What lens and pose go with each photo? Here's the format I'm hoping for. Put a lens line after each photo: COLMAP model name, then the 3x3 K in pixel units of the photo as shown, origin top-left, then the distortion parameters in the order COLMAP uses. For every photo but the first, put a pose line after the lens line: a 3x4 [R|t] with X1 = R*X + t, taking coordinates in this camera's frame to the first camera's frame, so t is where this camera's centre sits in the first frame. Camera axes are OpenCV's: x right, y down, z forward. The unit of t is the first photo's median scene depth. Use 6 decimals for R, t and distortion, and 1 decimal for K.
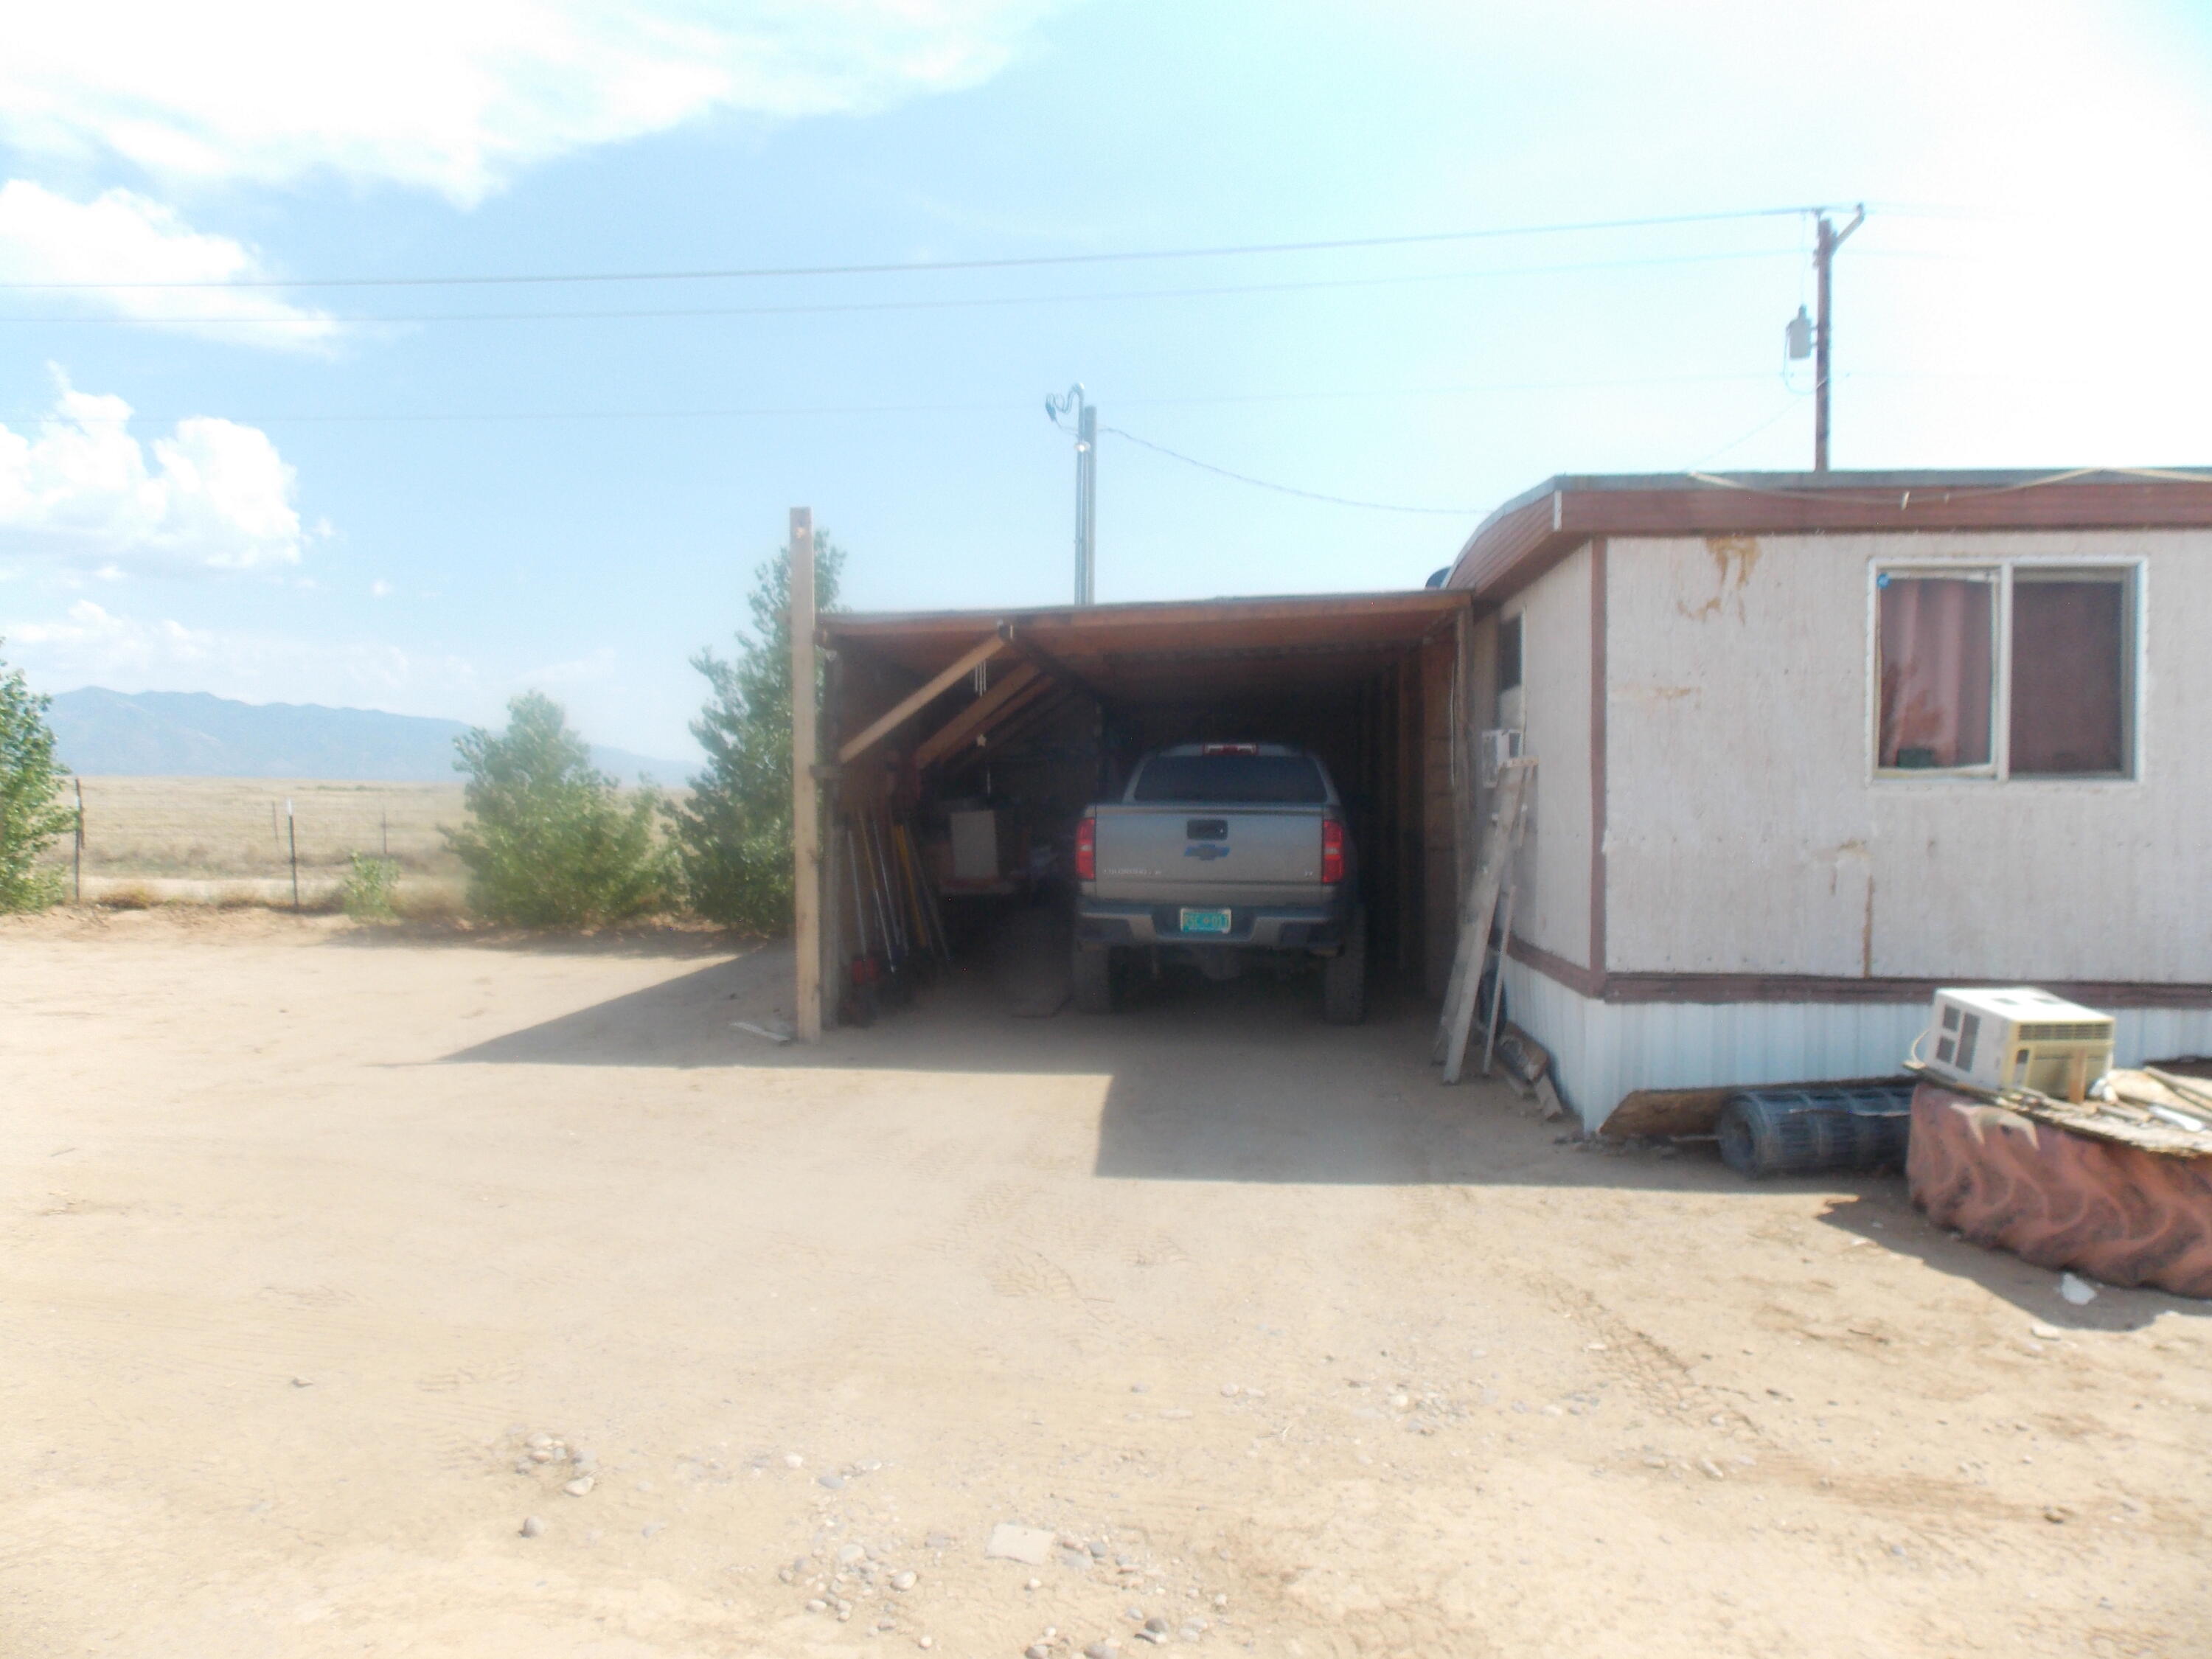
lens RADIAL K [[1449.3, 0, 1106.0], [0, 1449.3, 829.5], [0, 0, 1]] dist [-0.001694, -0.011313]
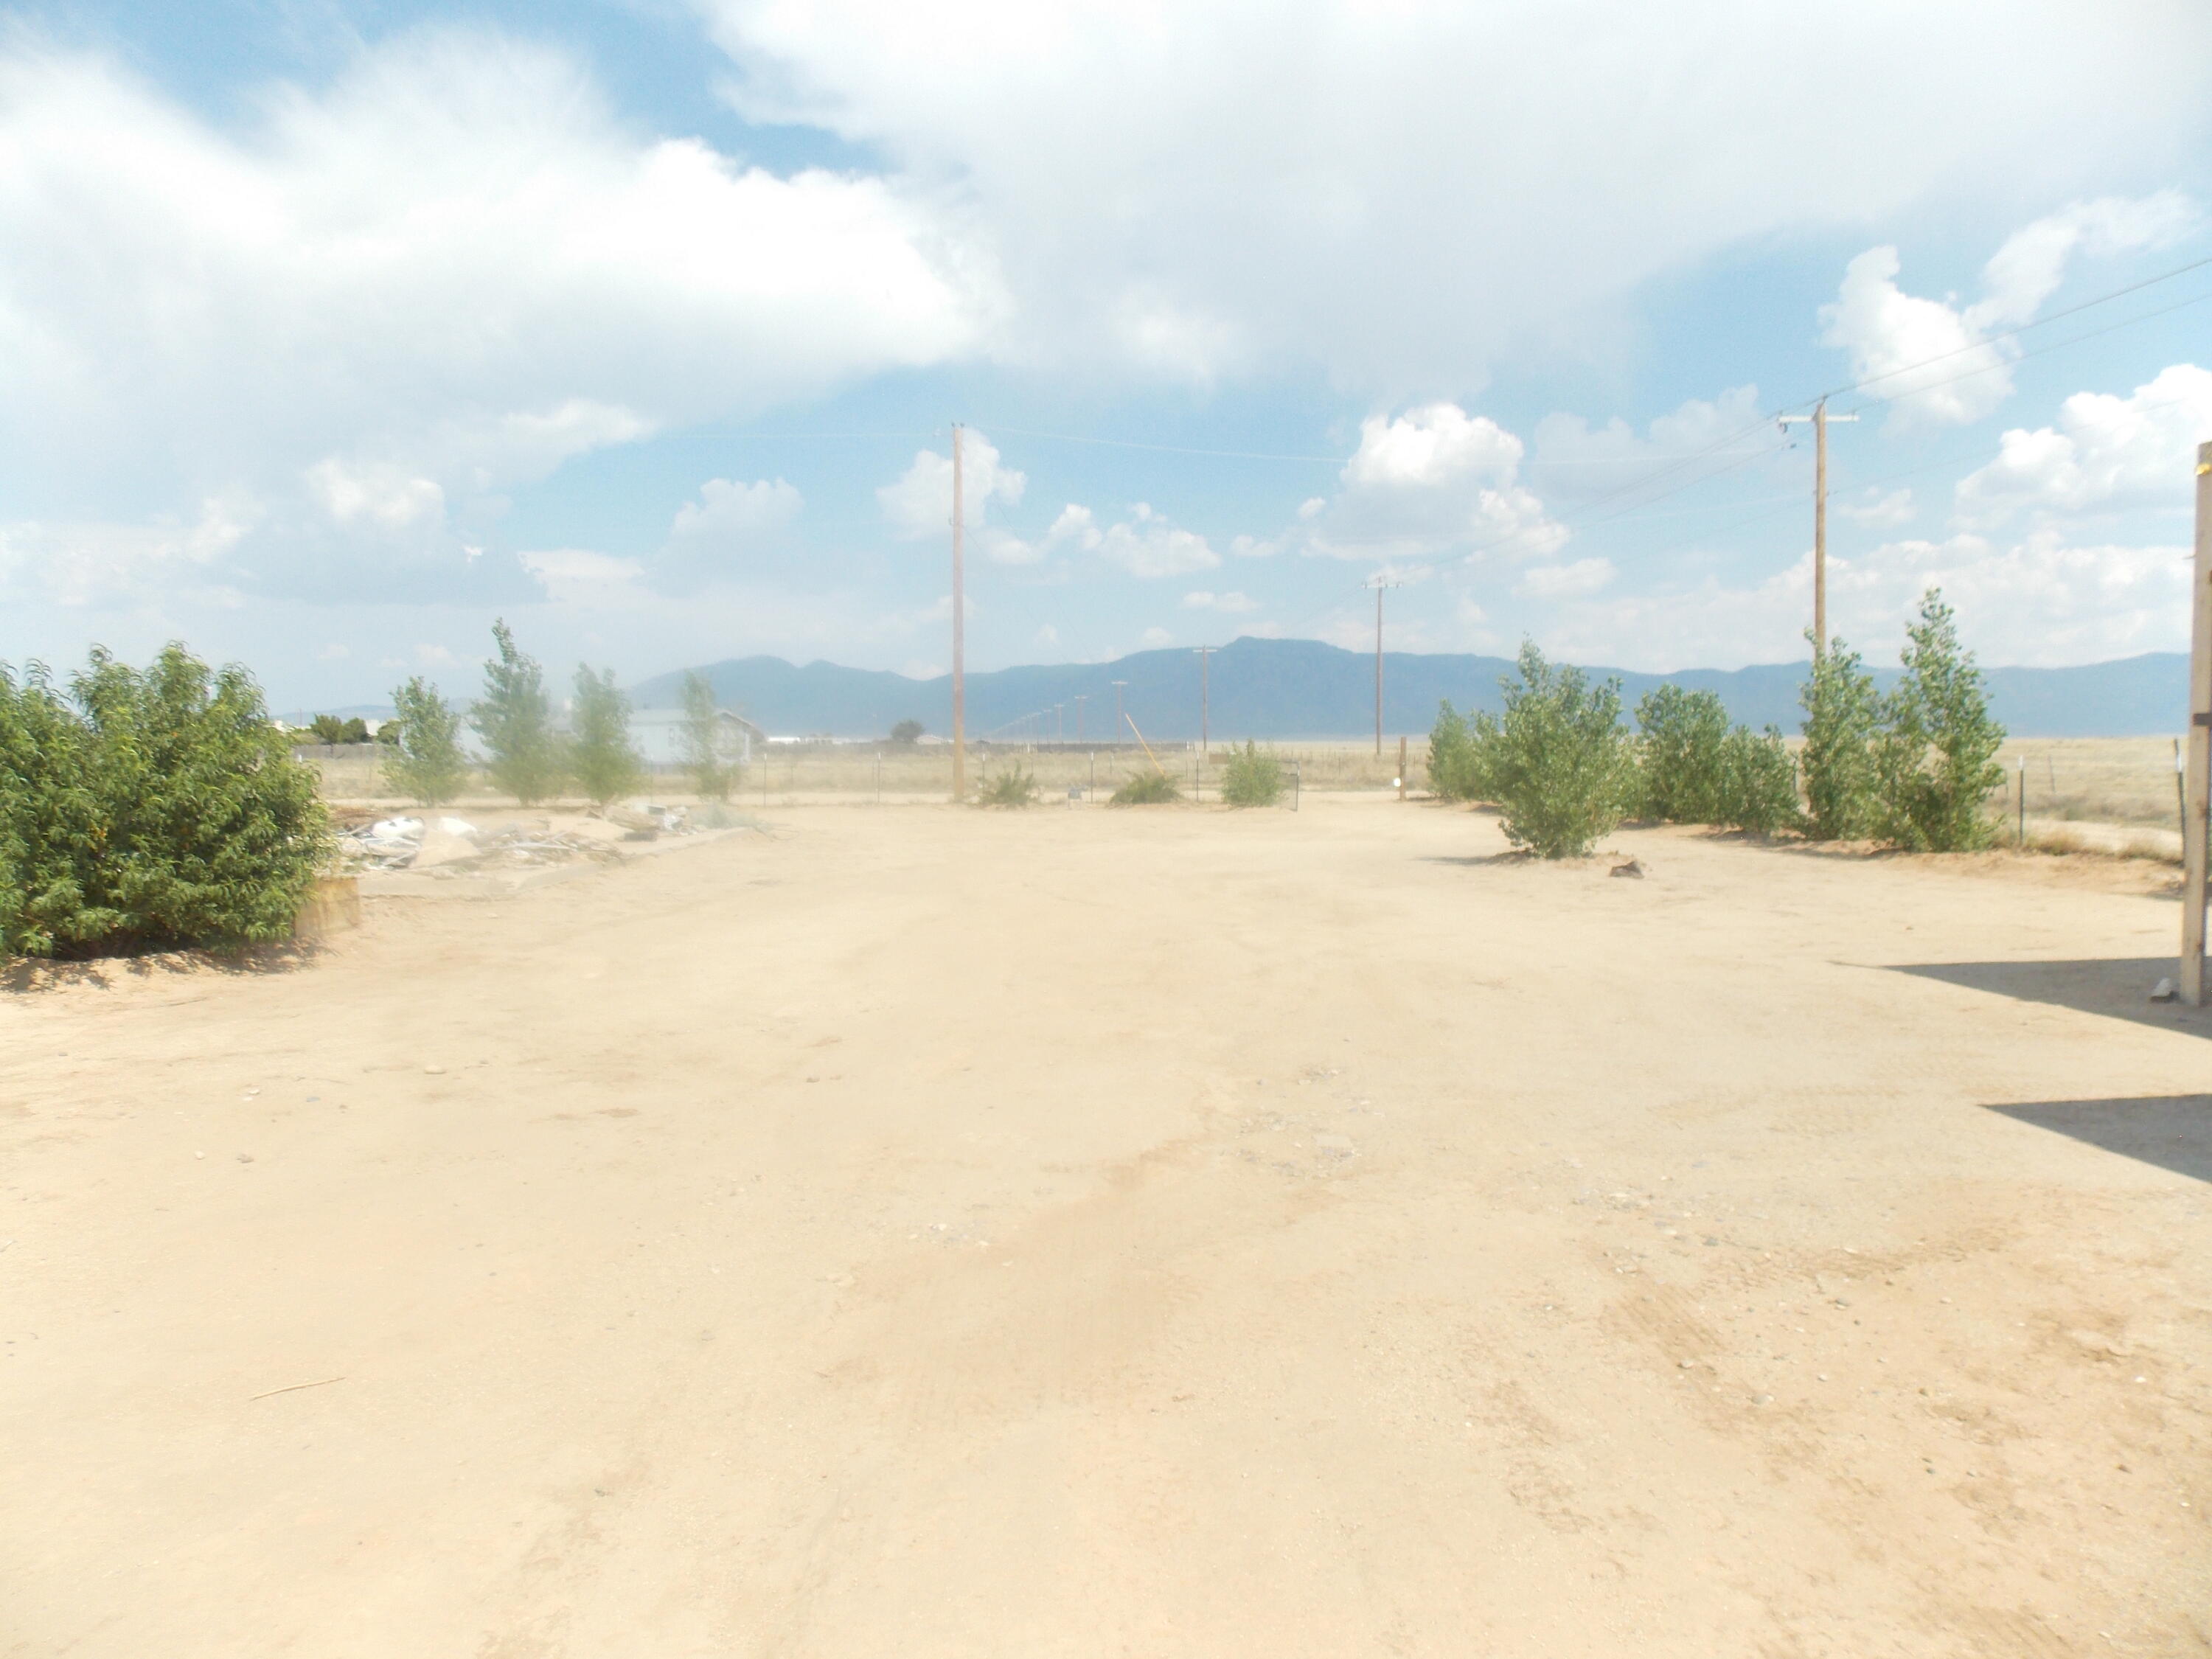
lens RADIAL K [[1449.3, 0, 1106.0], [0, 1449.3, 829.5], [0, 0, 1]] dist [-0.001694, -0.011313]
pose [[0.200027, 0.042478, -0.978869, 1.173767], [-0.012819, 0.999088, 0.040735, 0.004592], [0.979707, 0.004400, 0.200389, 0.216536]]
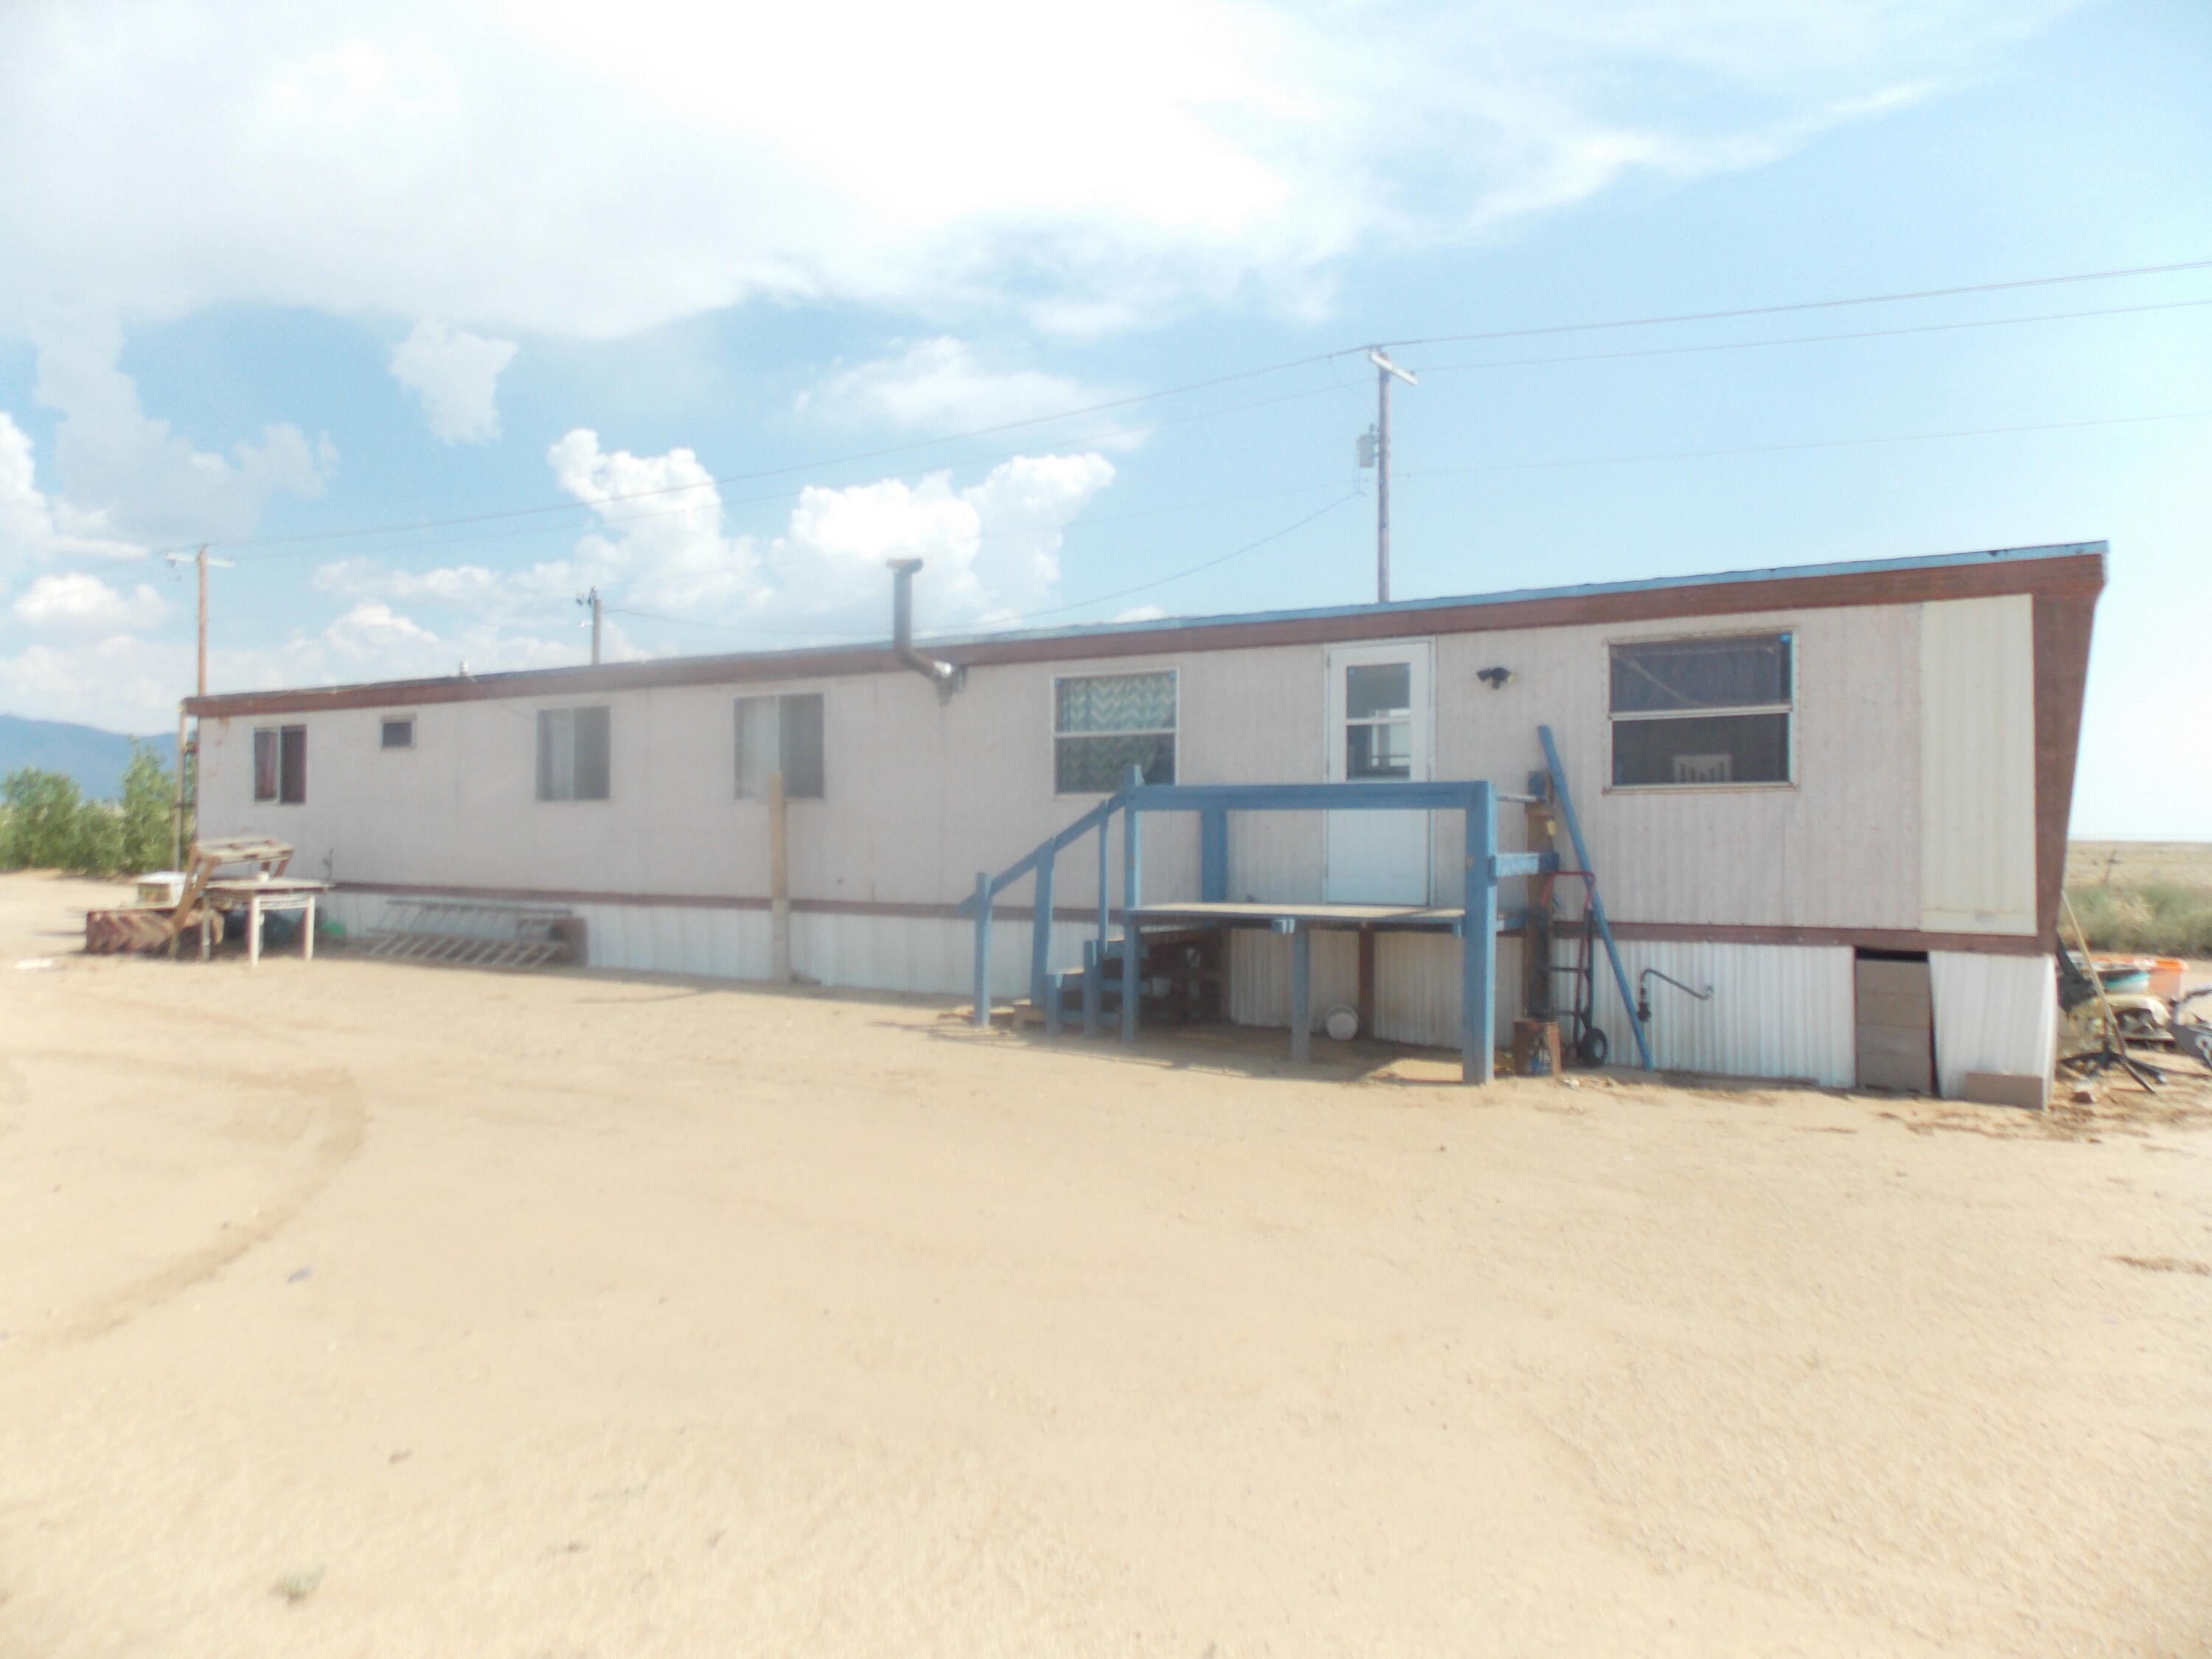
lens RADIAL K [[1449.3, 0, 1106.0], [0, 1449.3, 829.5], [0, 0, 1]] dist [-0.001694, -0.011313]
pose [[0.911112, -0.001219, -0.412158, 5.997839], [-0.006532, 0.999827, -0.017395, 0.099932], [0.412108, 0.018541, 0.910946, -1.784100]]
